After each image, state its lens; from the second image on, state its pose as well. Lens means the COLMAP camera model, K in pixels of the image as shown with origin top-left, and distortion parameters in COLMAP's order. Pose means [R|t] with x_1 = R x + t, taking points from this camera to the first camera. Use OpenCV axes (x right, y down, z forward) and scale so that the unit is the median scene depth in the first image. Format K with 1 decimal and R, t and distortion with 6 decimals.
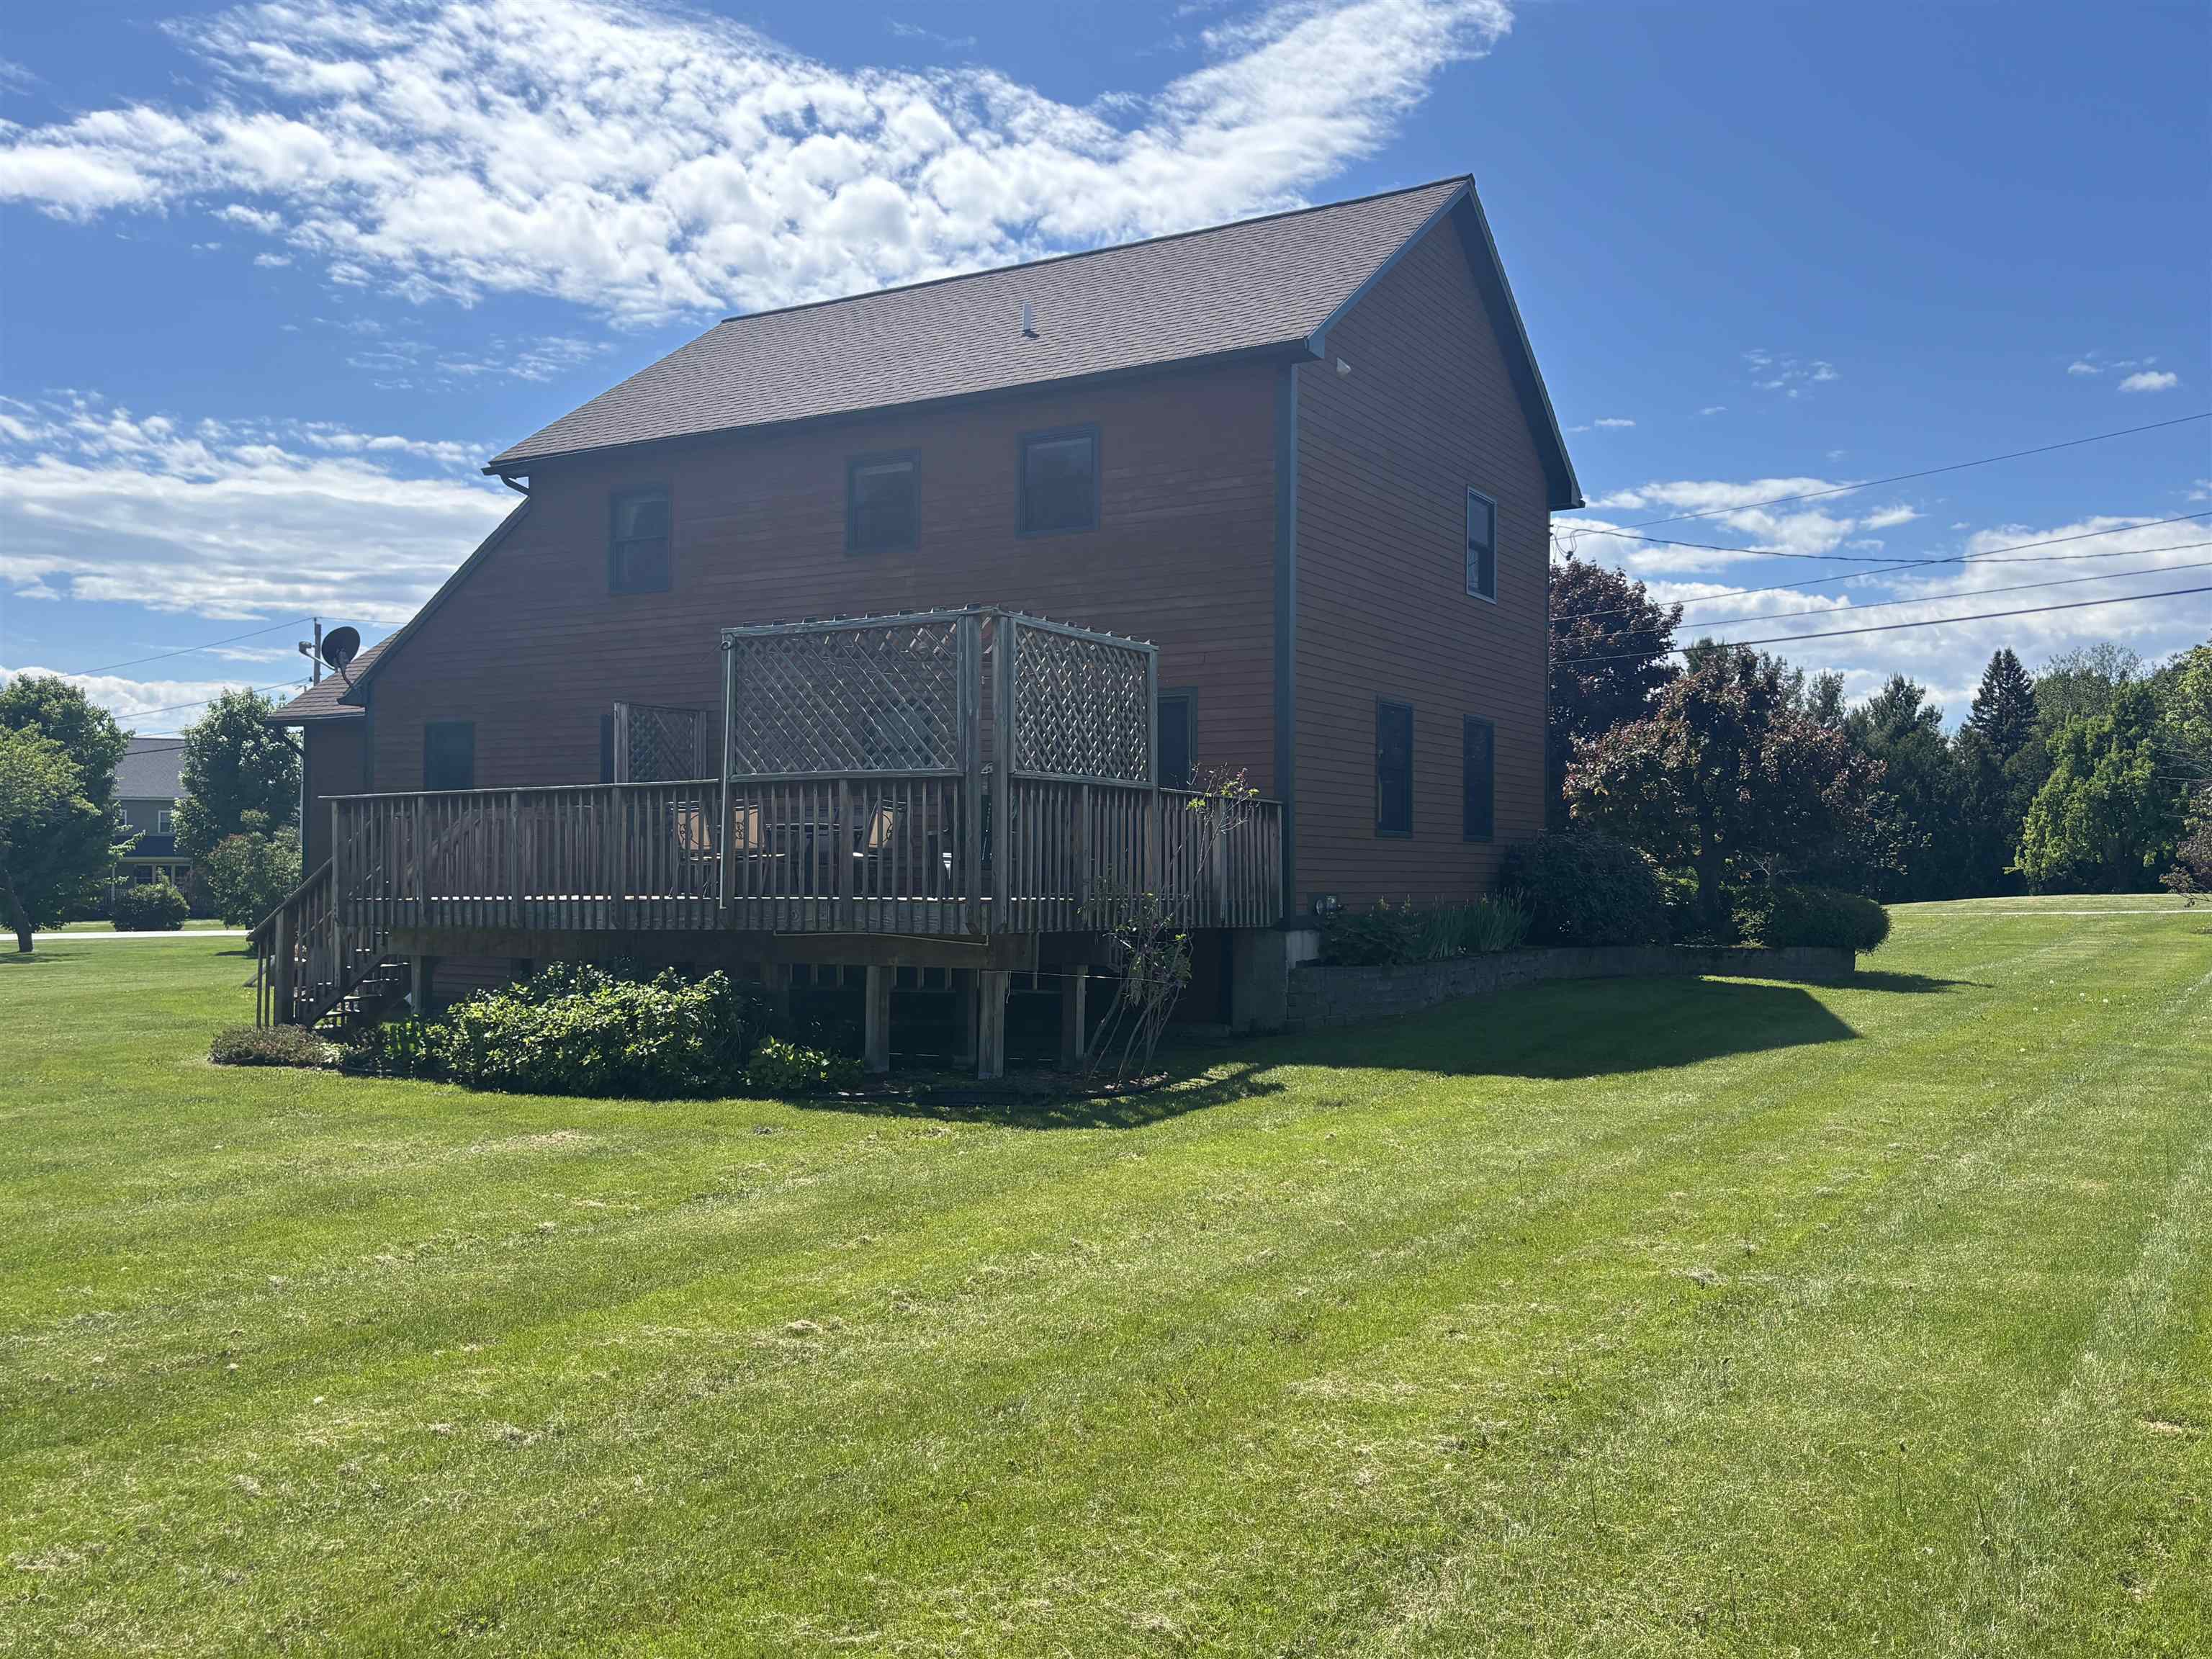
lens RADIAL K [[1929.8, 0, 1106.0], [0, 1929.8, 829.5], [0, 0, 1]] dist [0.117466, 0.000266]
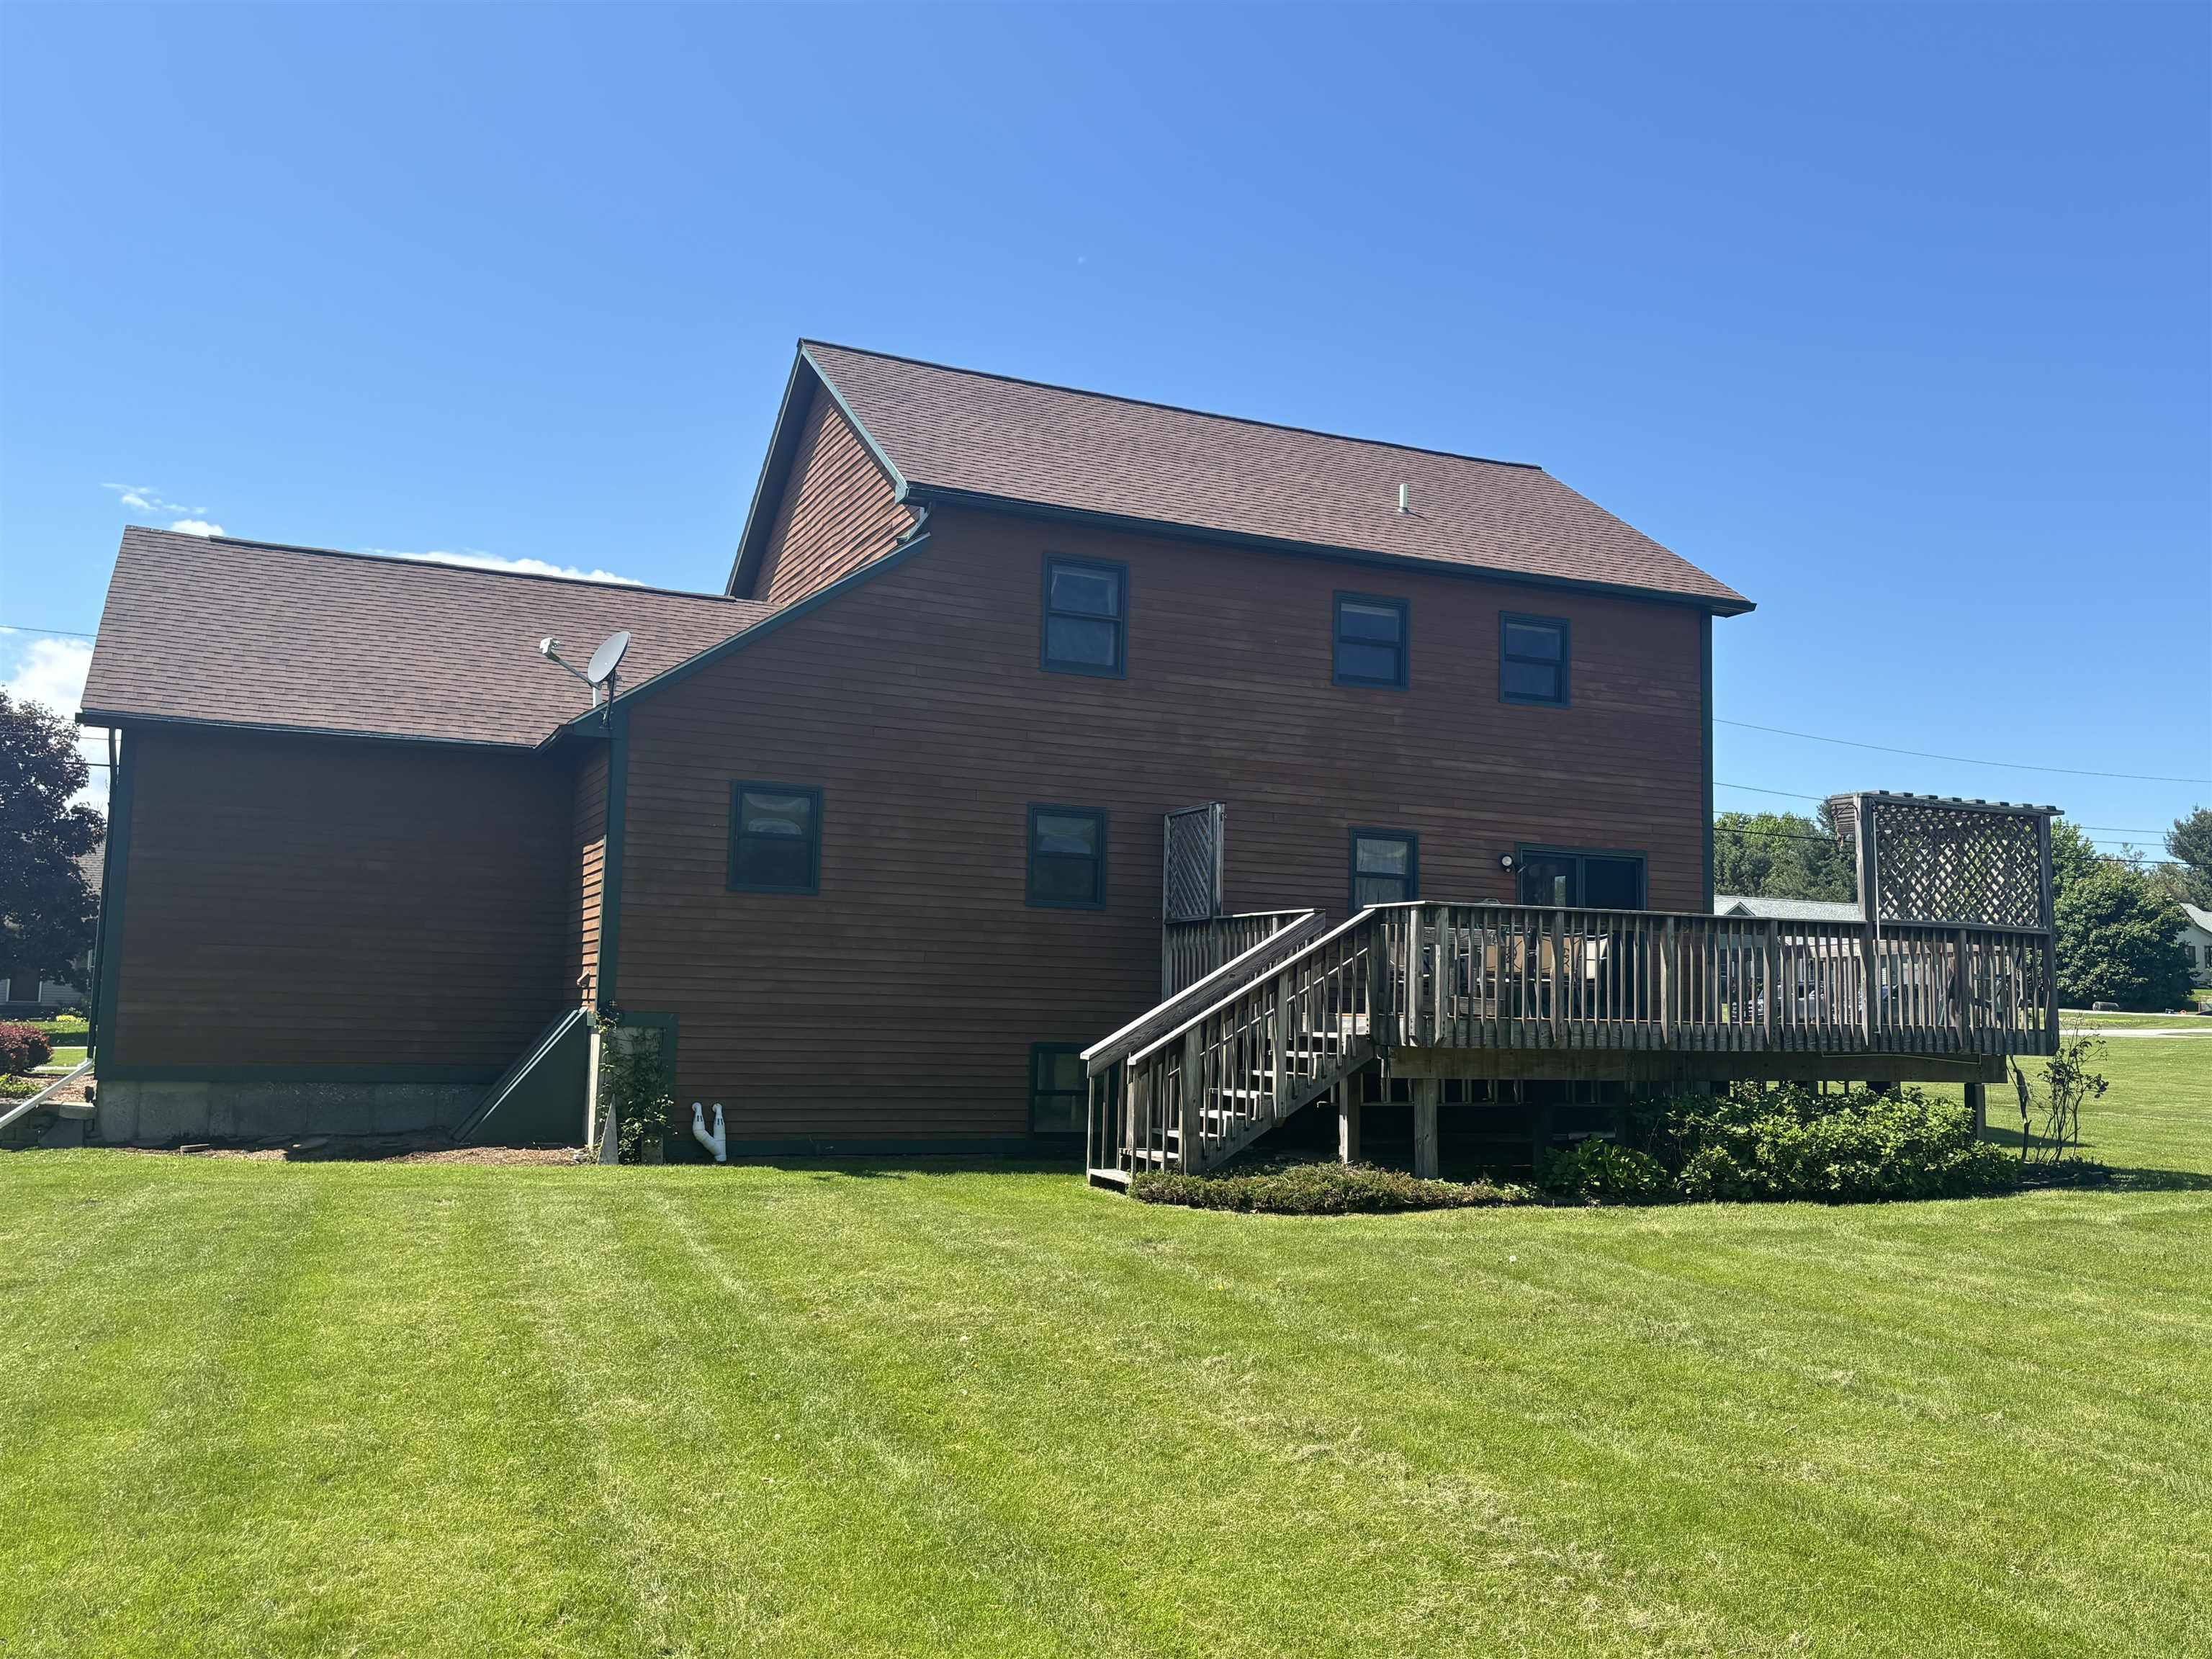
lens RADIAL K [[1929.8, 0, 1106.0], [0, 1929.8, 829.5], [0, 0, 1]] dist [0.117466, 0.000266]
pose [[0.560838, 0.091855, 0.822814, -0.892174], [-0.039247, 0.995659, -0.084399, 0.022857], [-0.826995, 0.015041, 0.562008, 0.450772]]
